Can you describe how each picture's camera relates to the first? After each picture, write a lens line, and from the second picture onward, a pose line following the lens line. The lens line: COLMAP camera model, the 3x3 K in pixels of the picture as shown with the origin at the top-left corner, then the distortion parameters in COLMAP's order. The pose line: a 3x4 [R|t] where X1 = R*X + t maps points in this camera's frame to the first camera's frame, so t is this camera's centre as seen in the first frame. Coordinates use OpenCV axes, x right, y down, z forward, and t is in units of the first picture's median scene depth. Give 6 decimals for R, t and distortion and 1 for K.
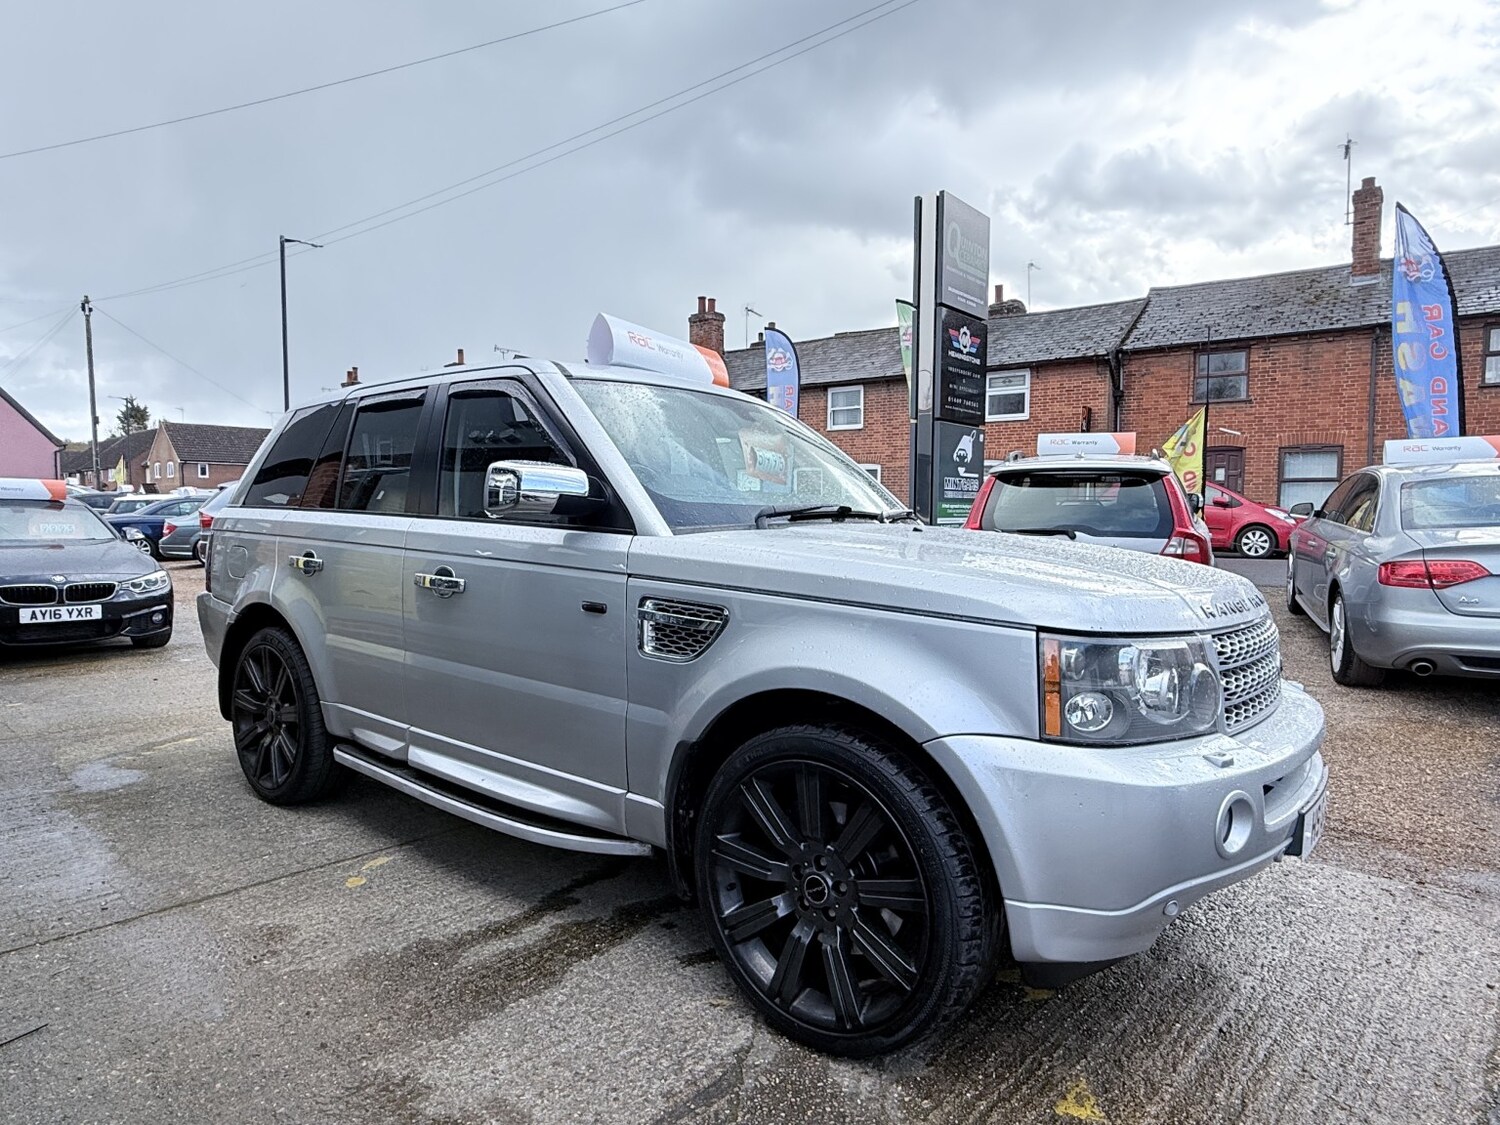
lens RADIAL K [[885.7, 0, 745.1], [0, 885.7, 561.7], [0, 0, 1]] dist [0.000707, 0.000477]
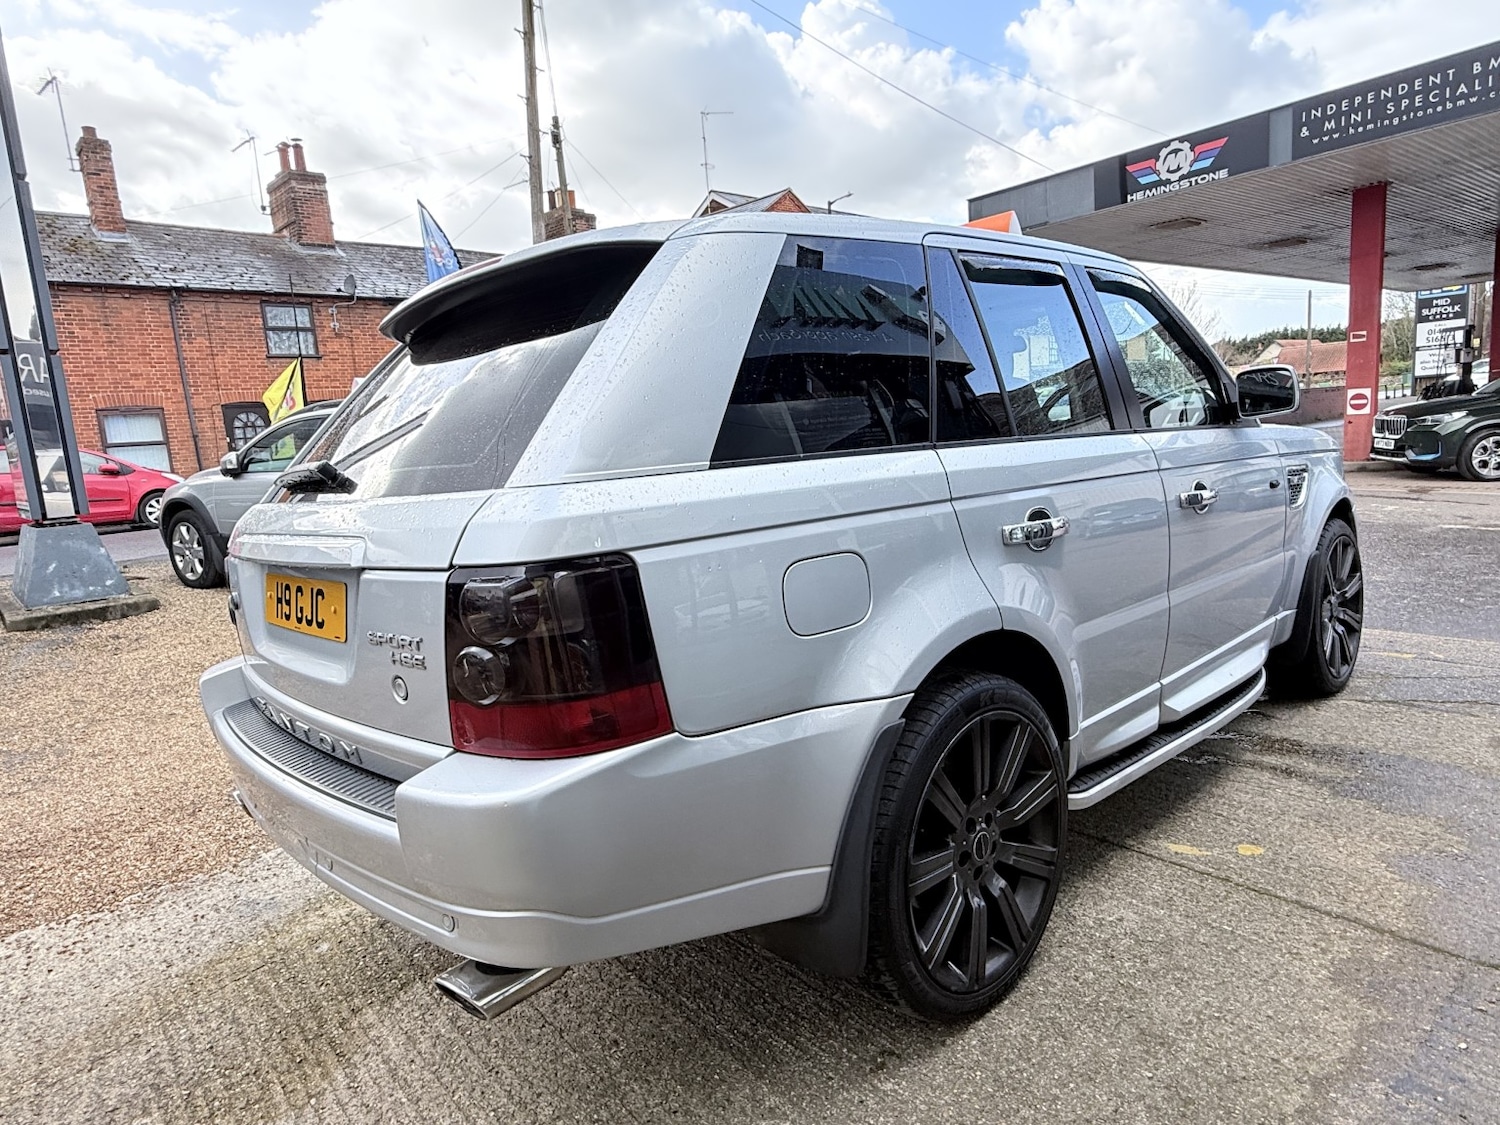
lens RADIAL K [[885.7, 0, 741.0], [0, 885.7, 568.5], [0, 0, 1]] dist [0.000707, 0.000477]
pose [[0.149333, -0.168163, 0.974382, -1.033396], [0.132244, 0.979976, 0.148861, -0.081353], [-0.979904, 0.106626, 0.168582, 1.032661]]
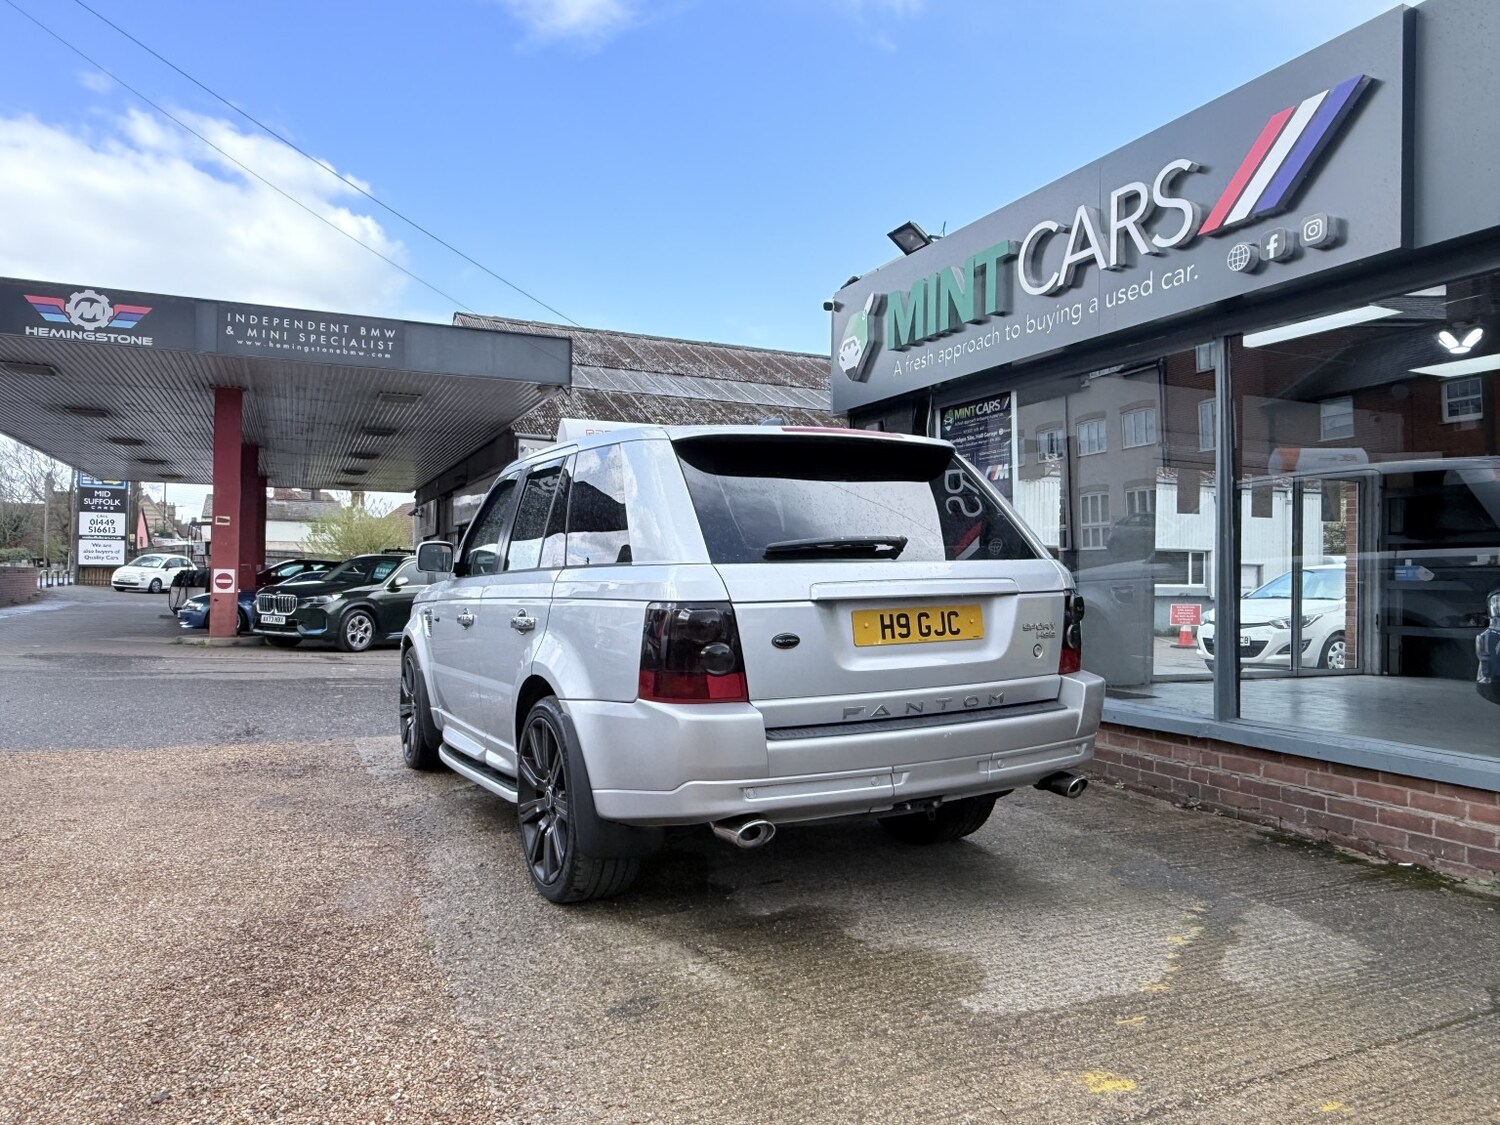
lens RADIAL K [[1013.7, 0, 747.2], [0, 1013.7, 567.3], [0, 0, 1]] dist [-0.002432, 0.004301]
pose [[-0.918085, -0.009050, 0.396280, -0.801904], [0.009684, 0.998929, 0.045247, -0.111998], [-0.396265, 0.045378, -0.917014, 2.220938]]
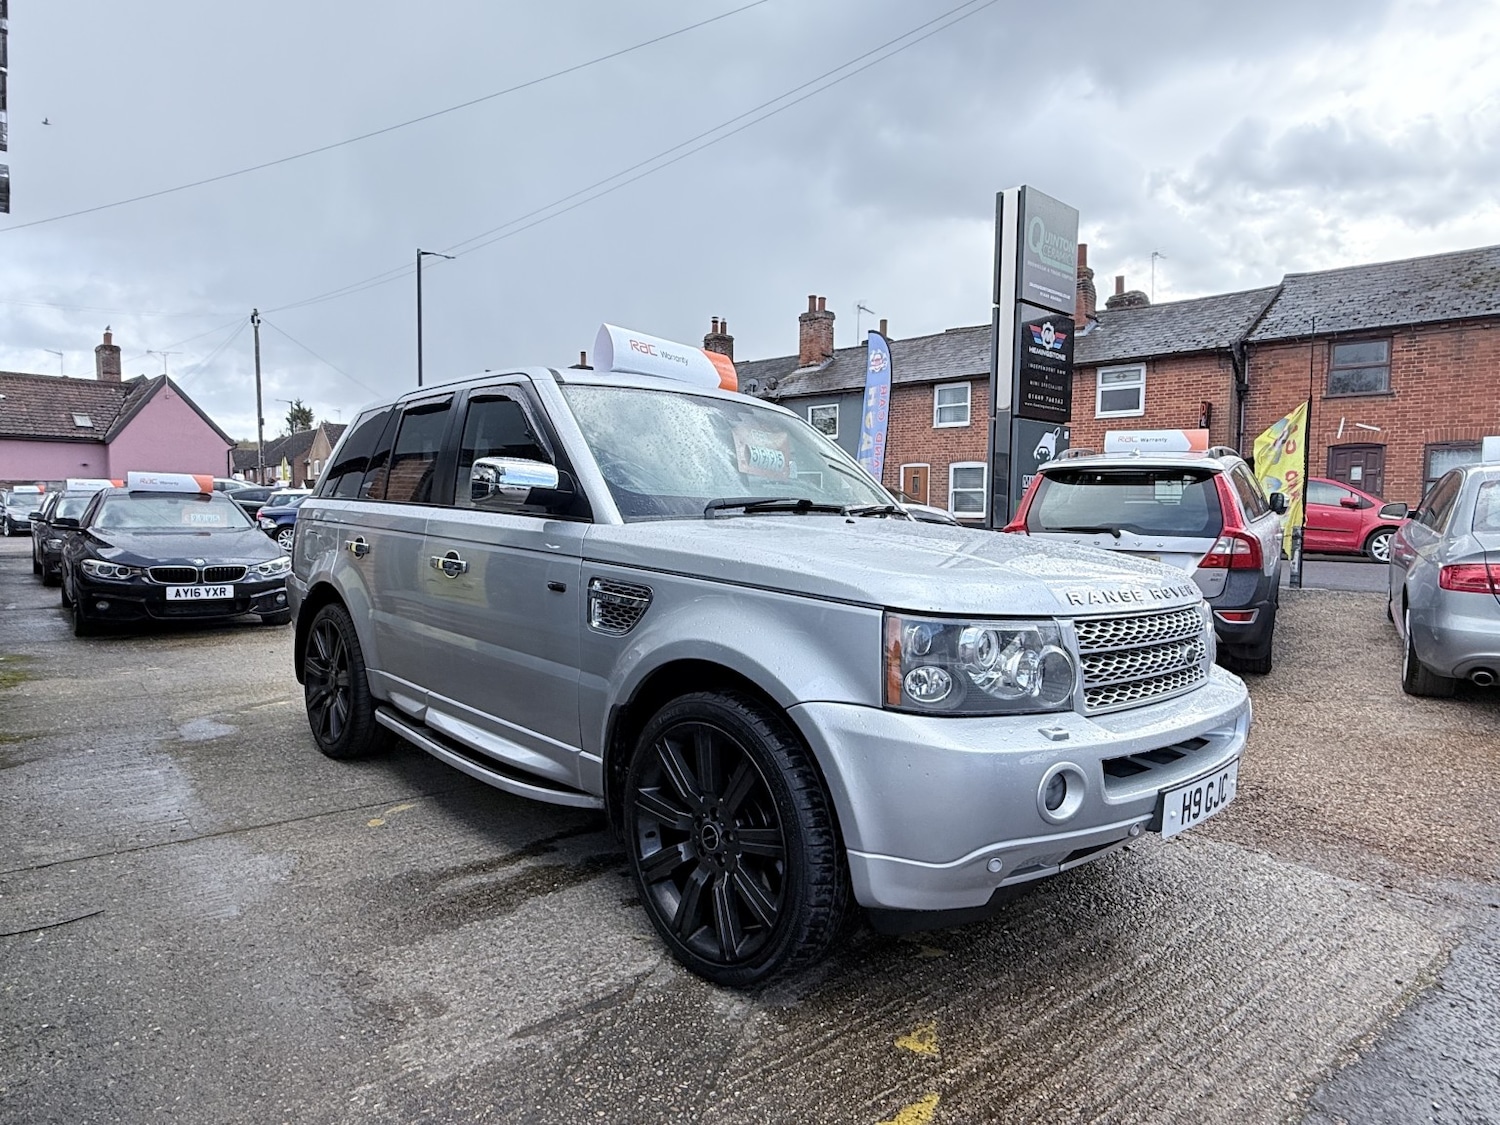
lens RADIAL K [[885.7, 0, 744.1], [0, 885.7, 560.6], [0, 0, 1]] dist [0.000707, 0.000477]
pose [[0.990191, 0.016395, -0.138755, 0.149003], [-0.016259, 0.999866, 0.002113, 0.007853], [0.138771, 0.000164, 0.990325, -0.060000]]
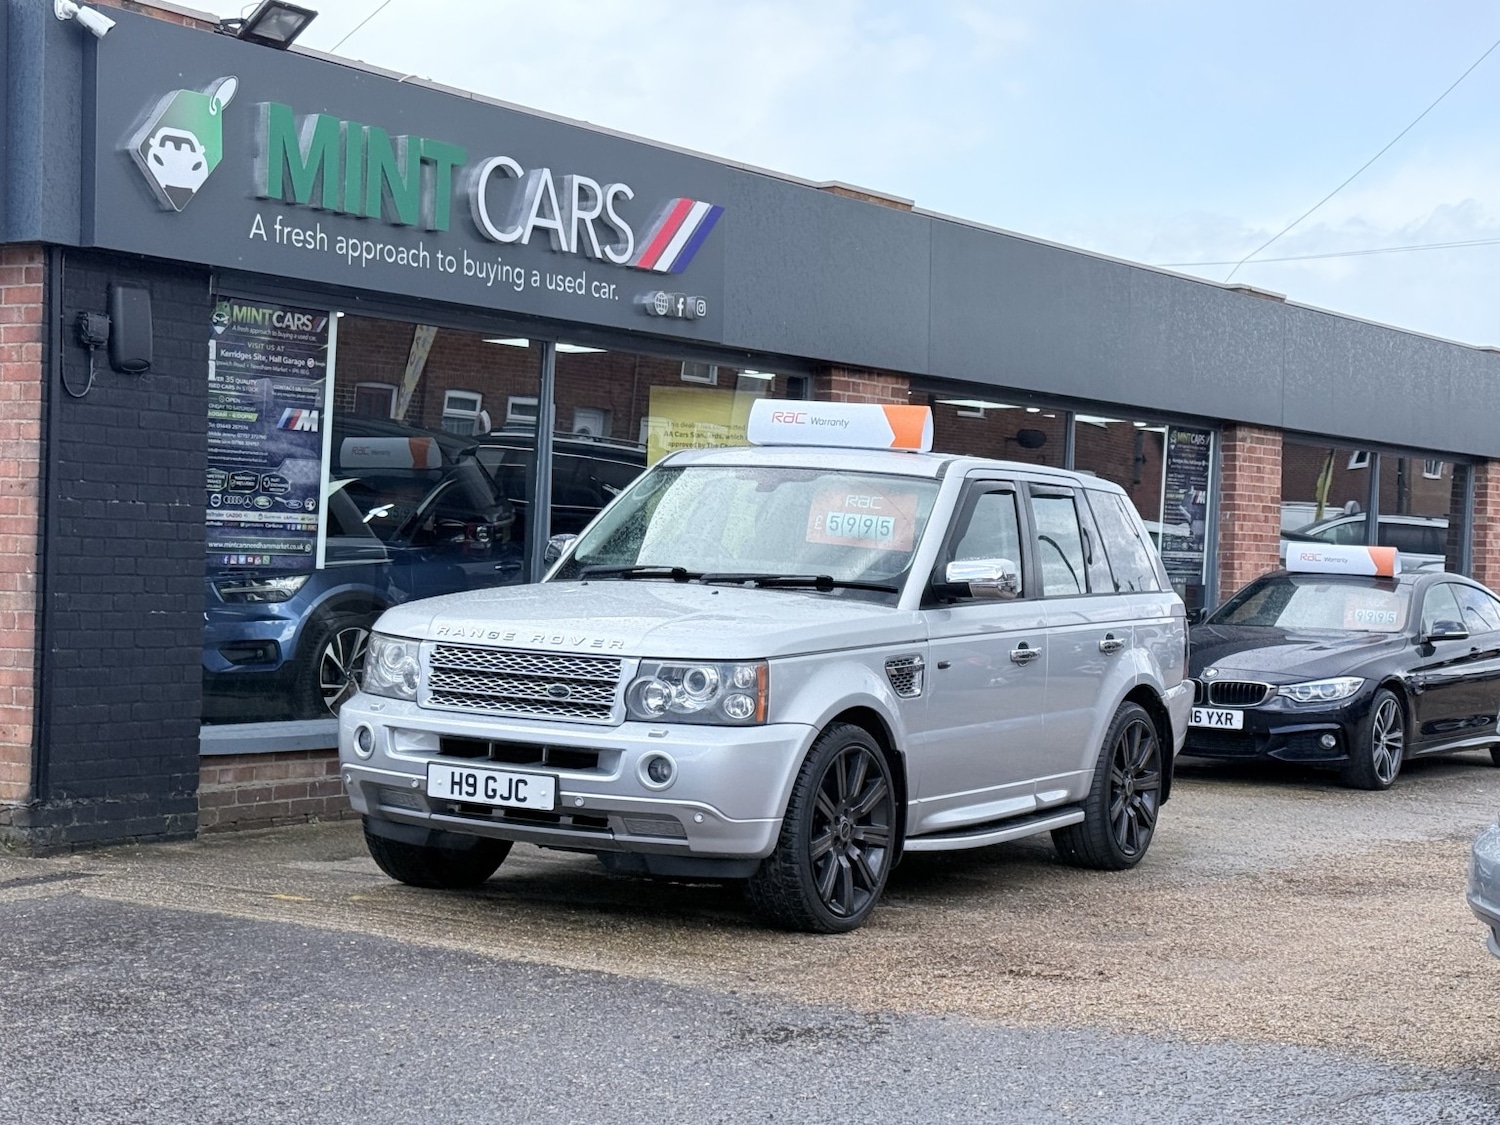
lens RADIAL K [[2637.0, 0, 750.9], [0, 2637.0, 563.8], [0, 0, 1]] dist [0.169838, 0.000000]
pose [[0.157420, 0.002631, -0.987528, 2.814318], [-0.086270, 0.996210, -0.011098, -0.029954], [0.983756, 0.086941, 0.157050, 0.428244]]
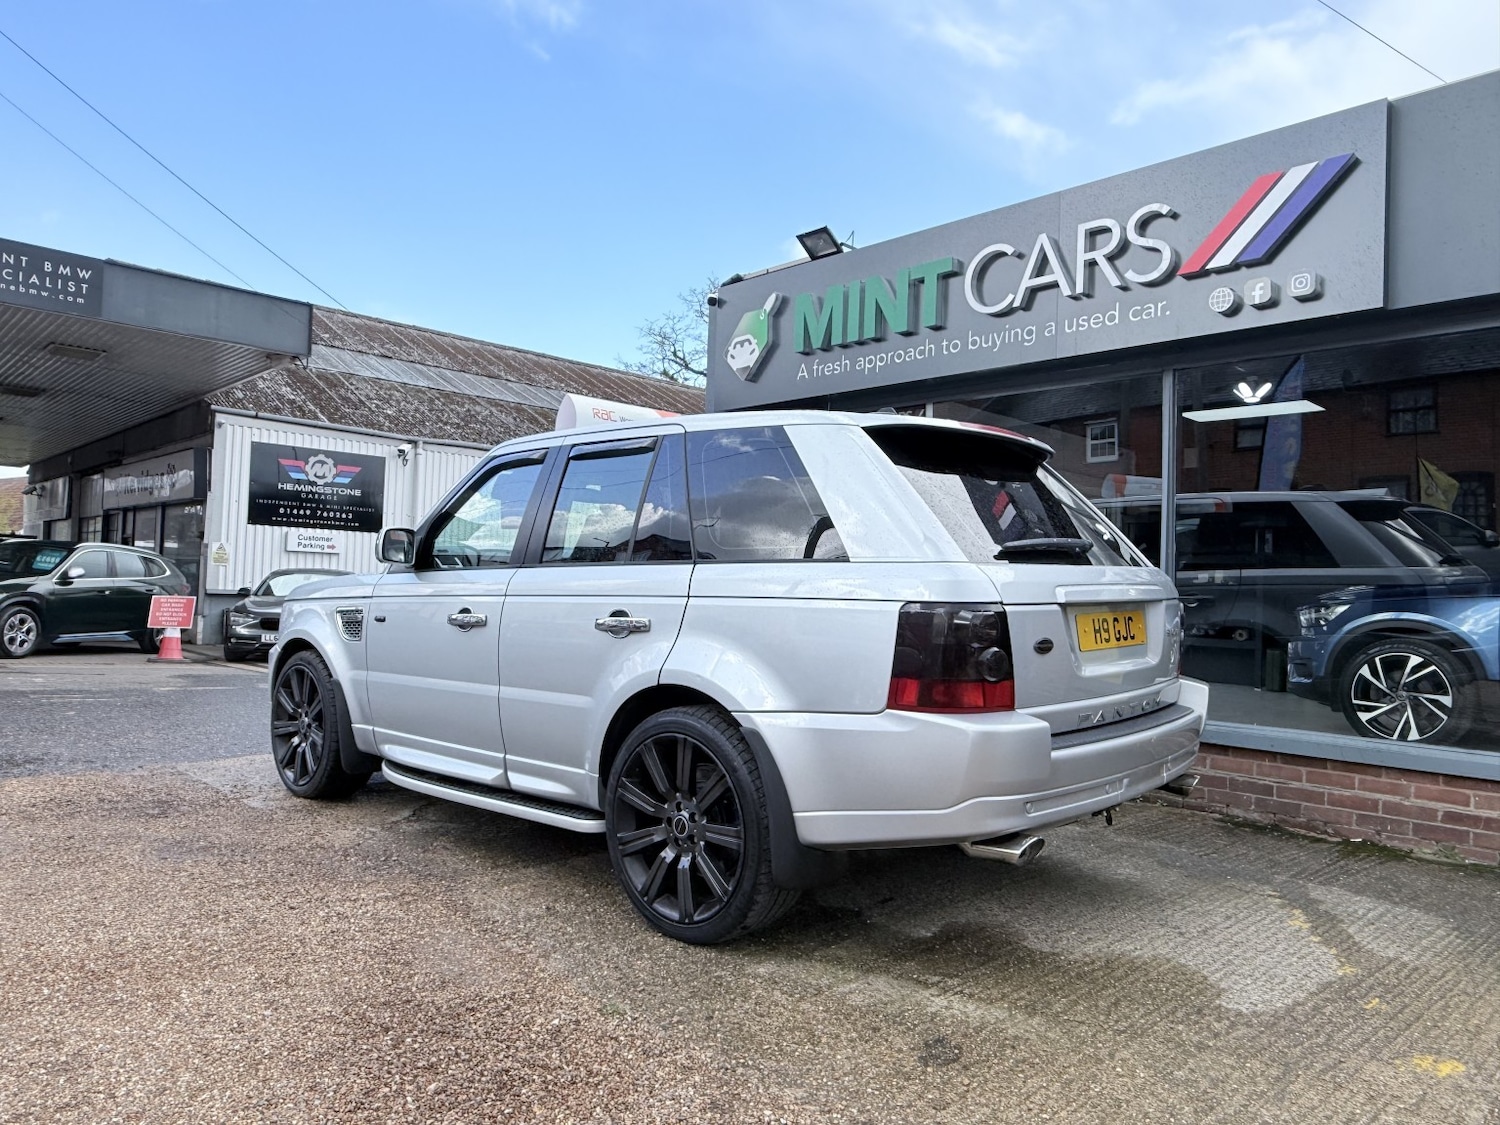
lens RADIAL K [[1013.7, 0, 745.9], [0, 1013.7, 566.1], [0, 0, 1]] dist [-0.002432, 0.004301]
pose [[-0.997000, -0.034069, 0.069495, -0.334425], [-0.031672, 0.998875, 0.035300, -0.096813], [-0.070620, 0.032993, -0.996958, 2.252783]]
